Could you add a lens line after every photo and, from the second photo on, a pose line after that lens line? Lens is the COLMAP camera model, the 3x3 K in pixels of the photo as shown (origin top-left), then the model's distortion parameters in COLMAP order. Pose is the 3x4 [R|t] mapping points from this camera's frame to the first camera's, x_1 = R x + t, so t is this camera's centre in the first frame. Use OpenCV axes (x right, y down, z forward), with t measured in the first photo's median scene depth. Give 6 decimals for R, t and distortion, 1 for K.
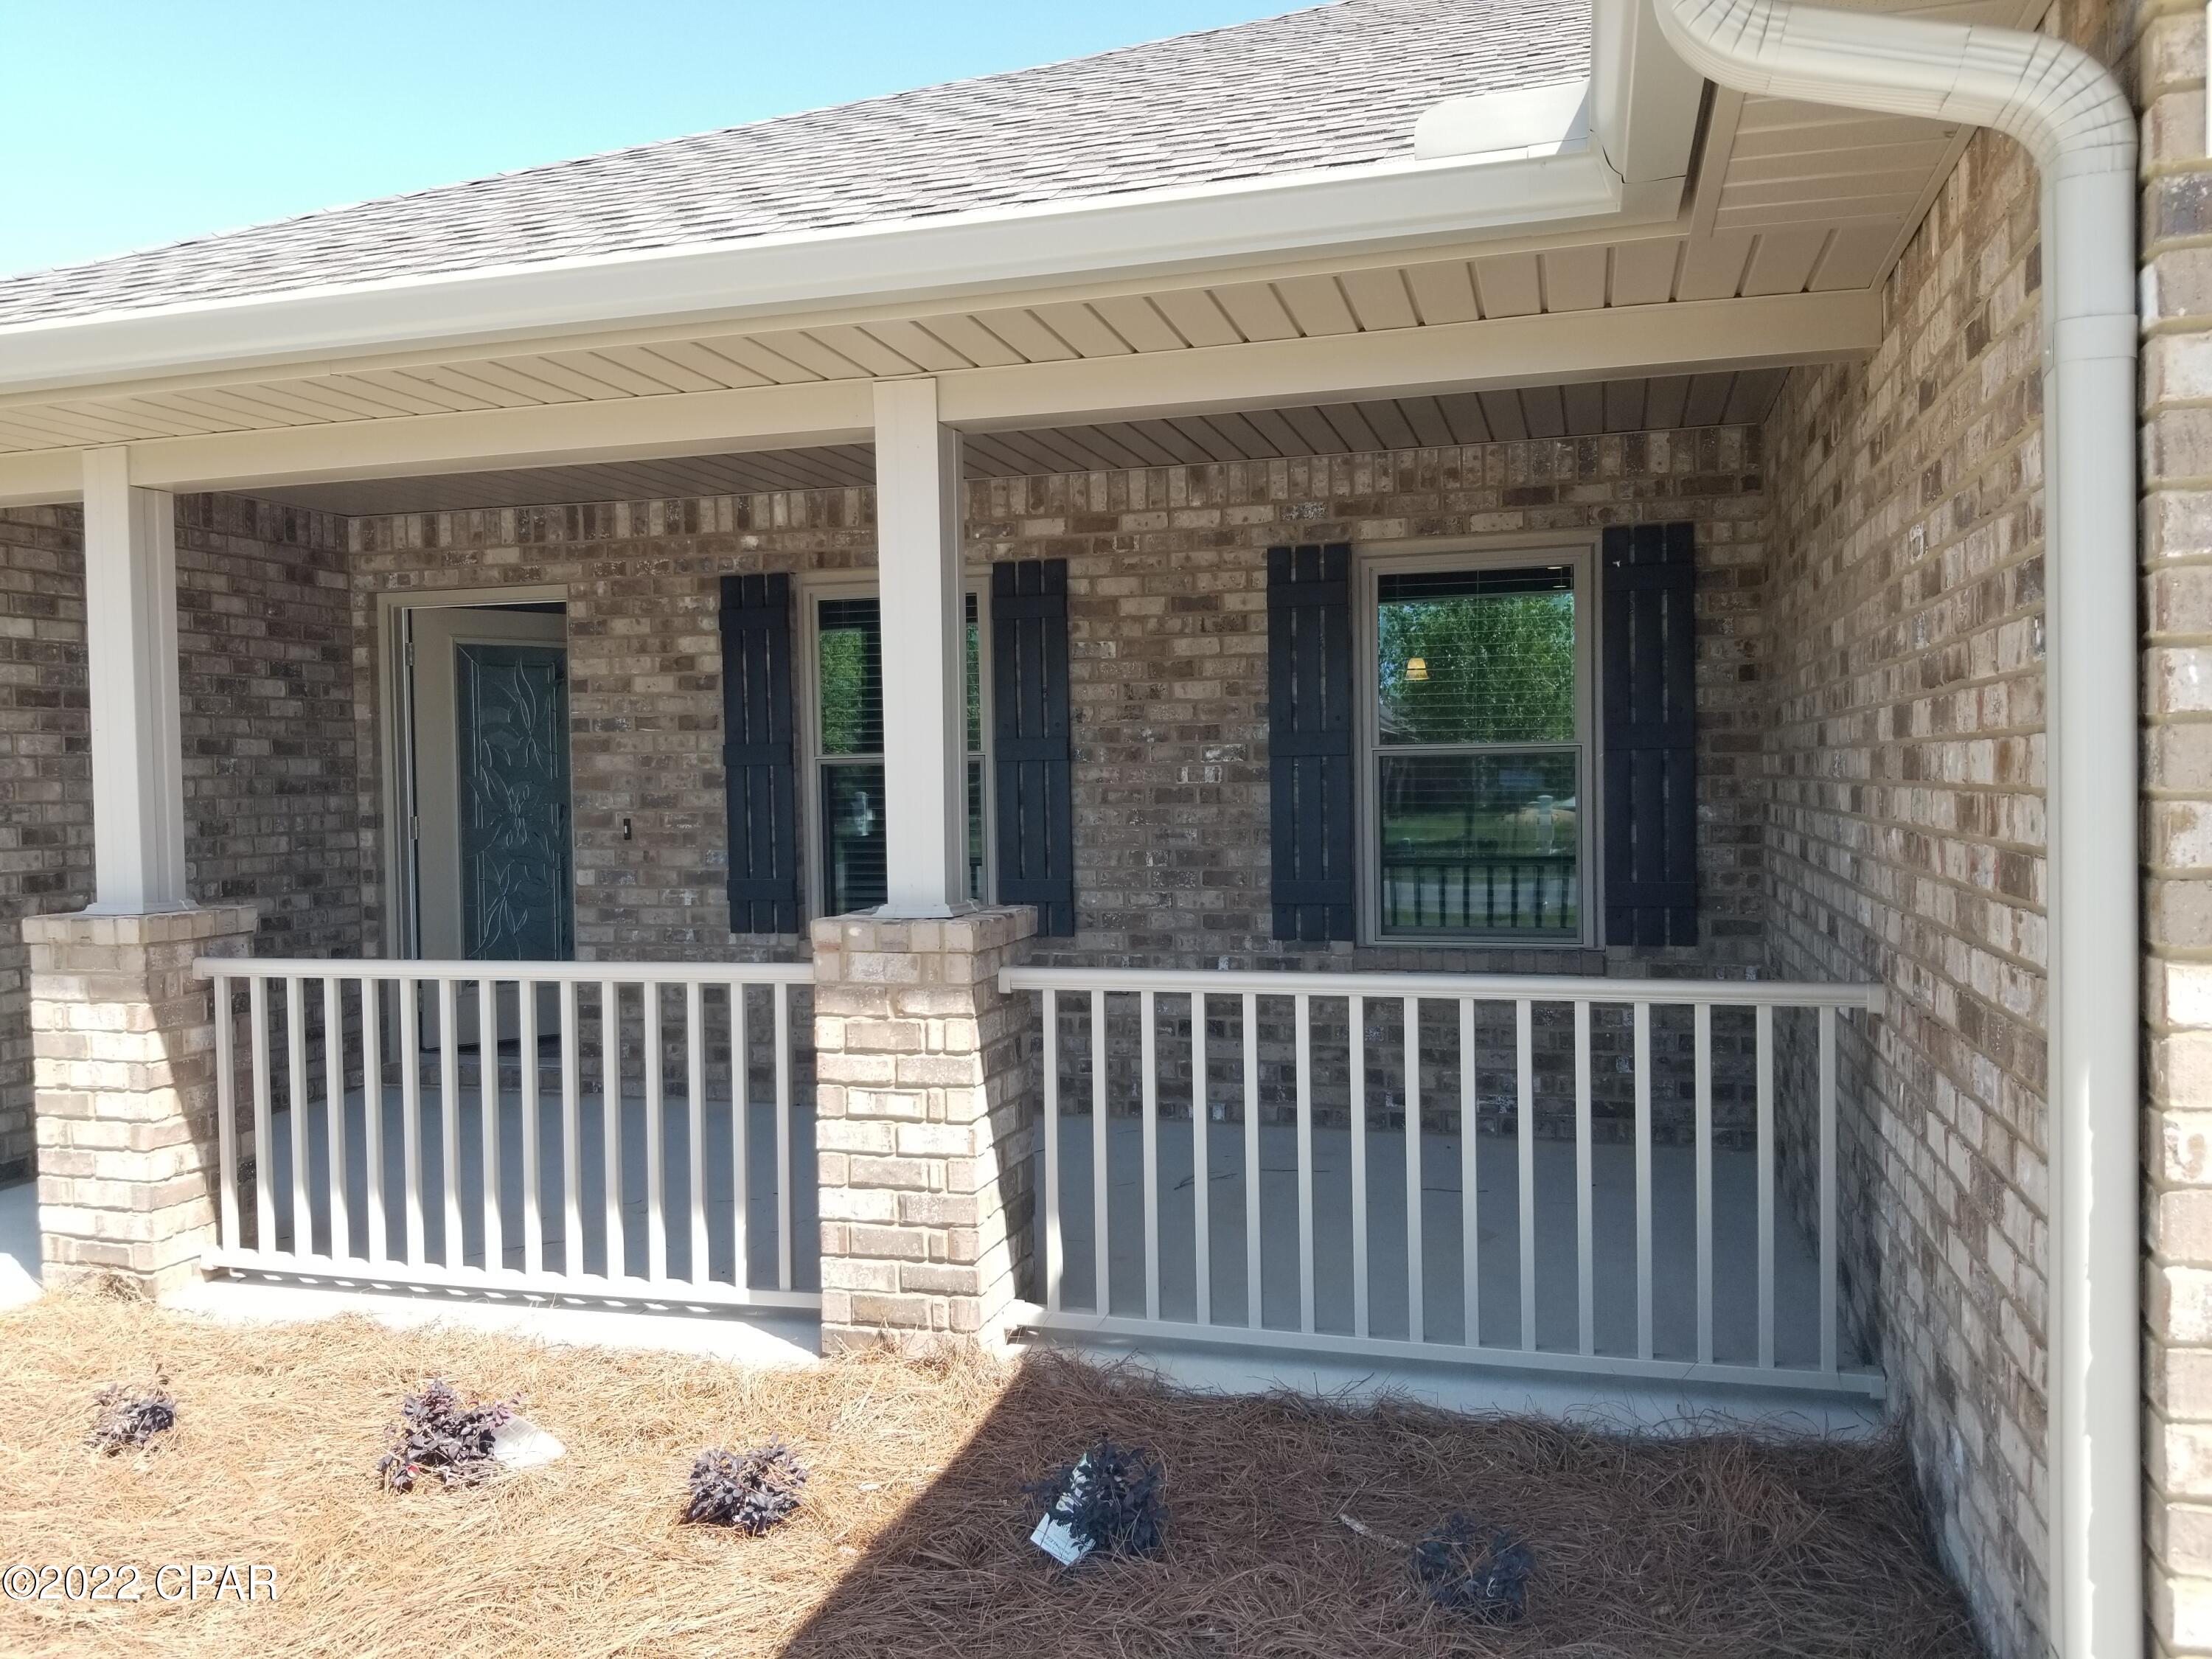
lens RADIAL K [[1716.5, 0, 1096.4], [0, 1716.5, 822.2], [0, 0, 1]] dist [0.068947, -0.113494]
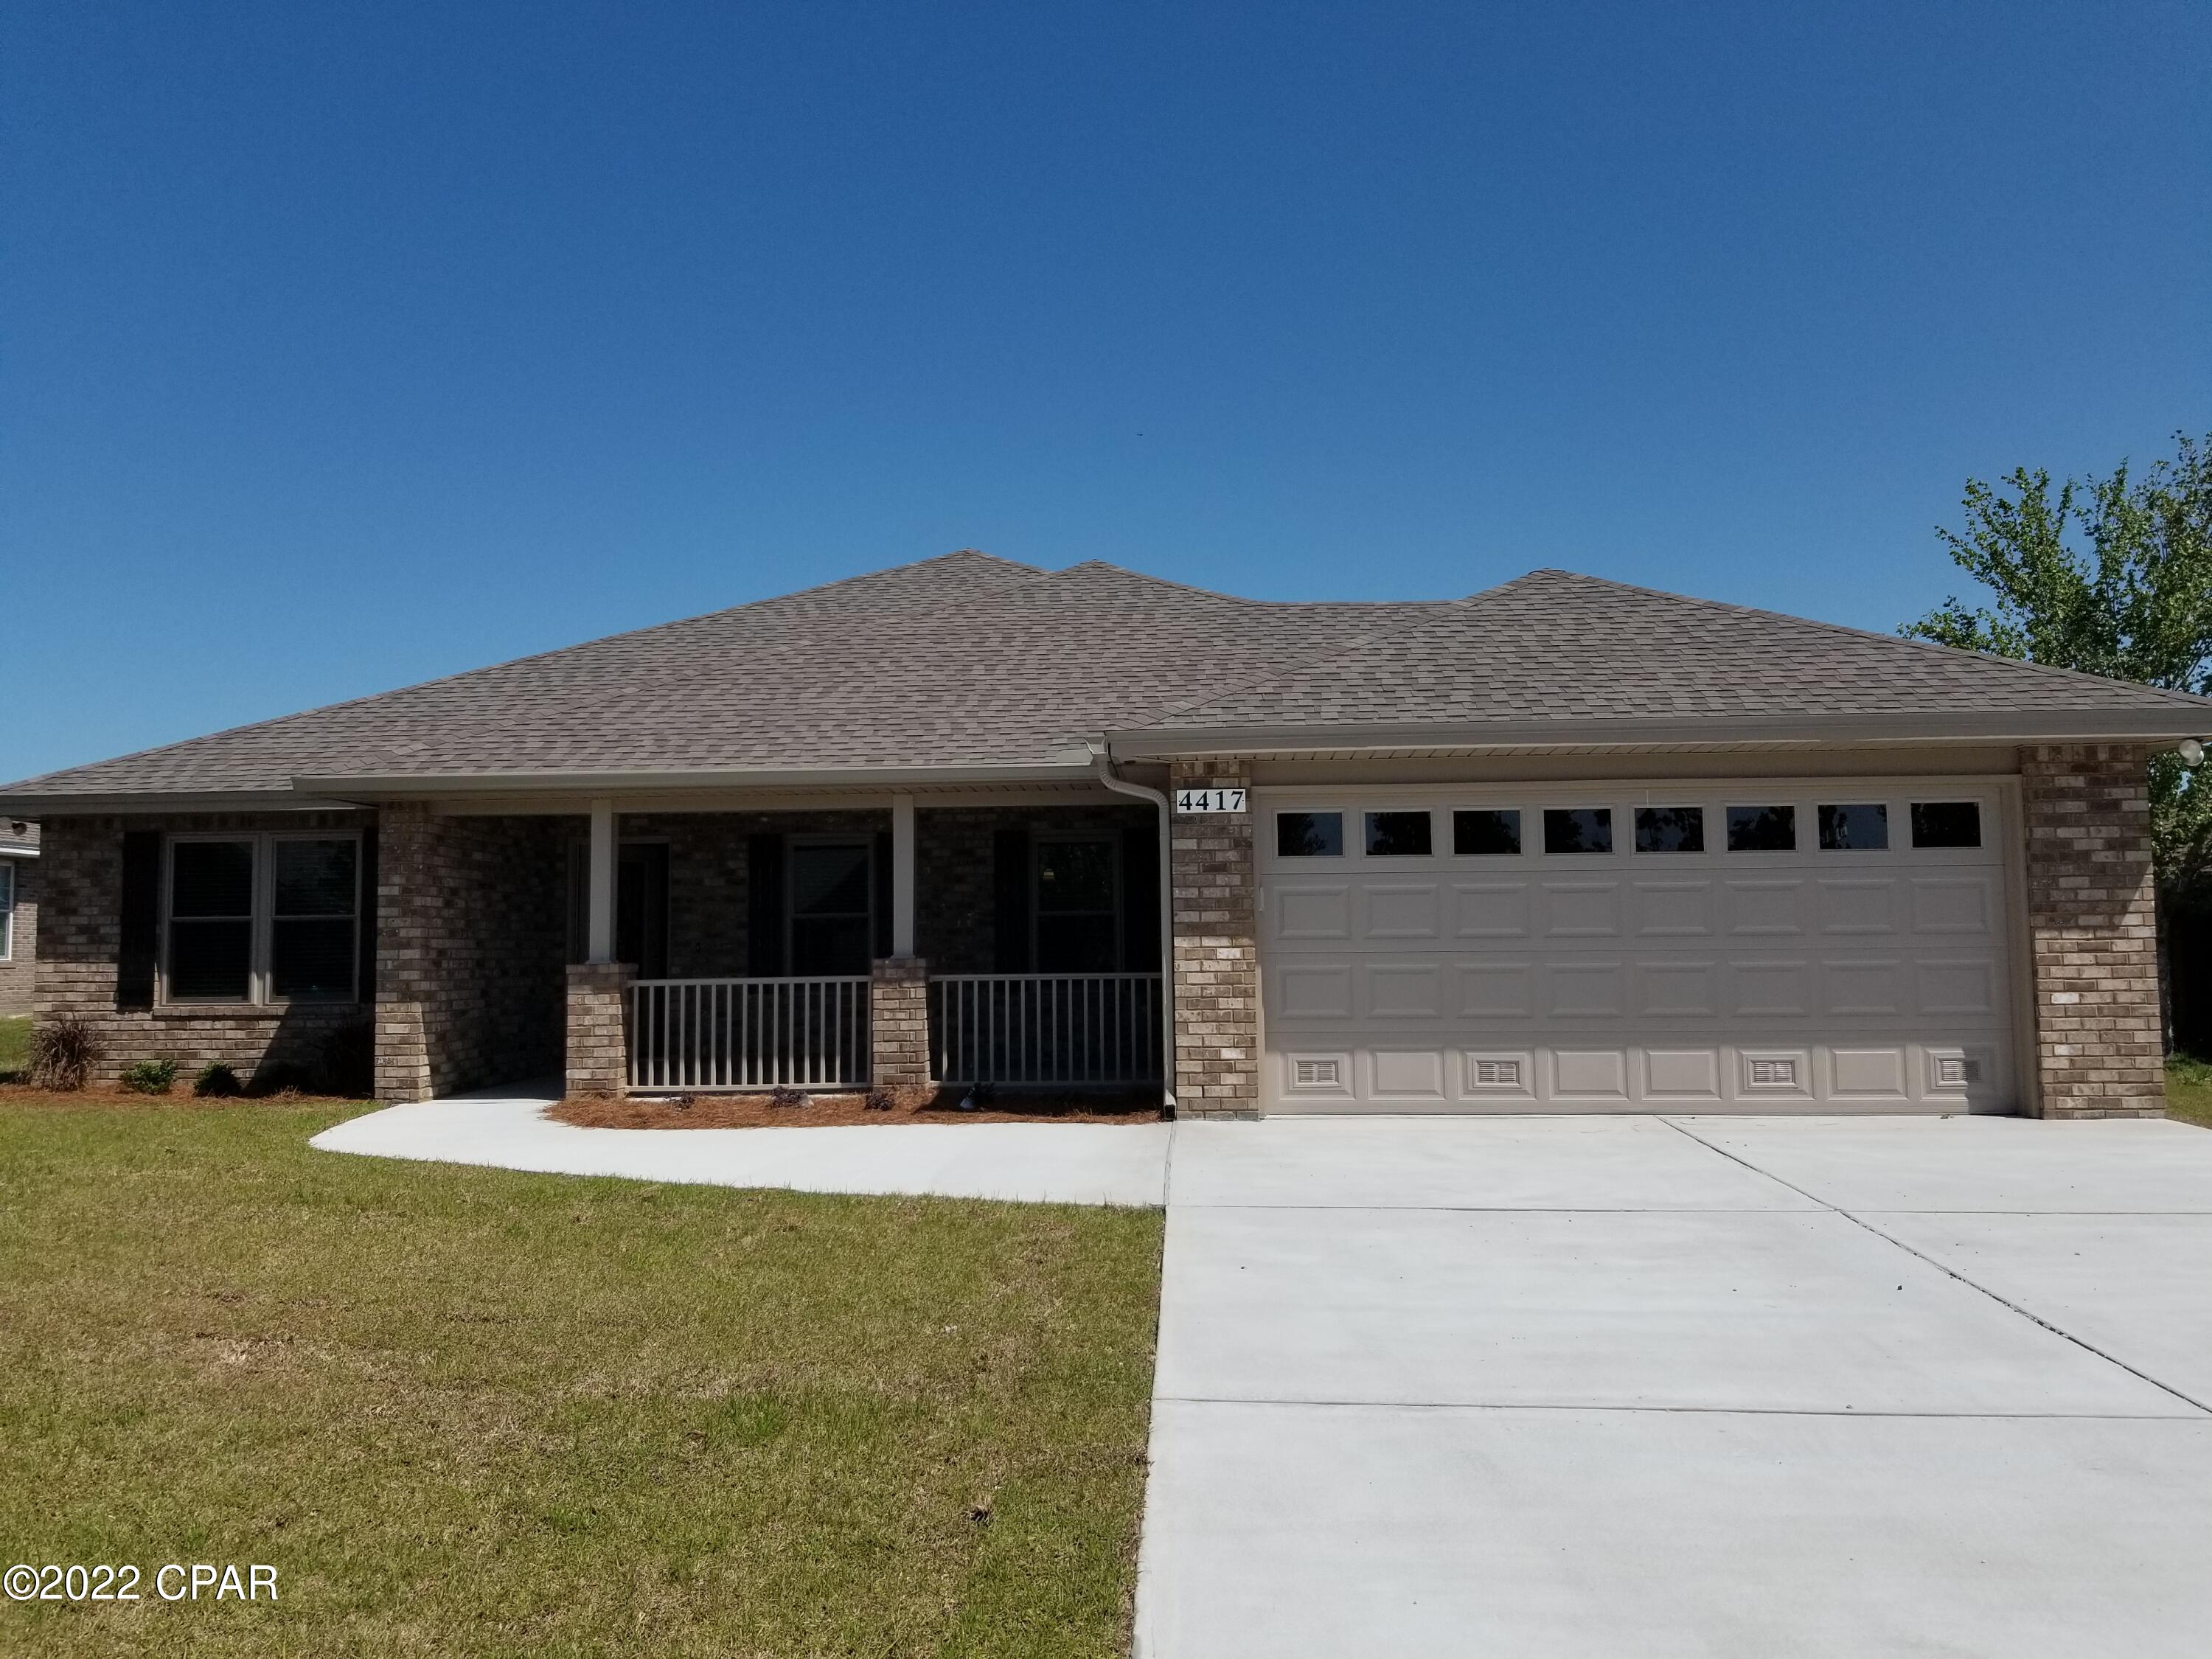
lens RADIAL K [[1716.5, 0, 1096.4], [0, 1716.5, 822.2], [0, 0, 1]] dist [0.068947, -0.113494]
pose [[0.976580, 0.022749, 0.213948, -0.281826], [0.001052, 0.993878, -0.110482, 0.099053], [-0.215151, 0.108119, 0.970577, -1.407776]]
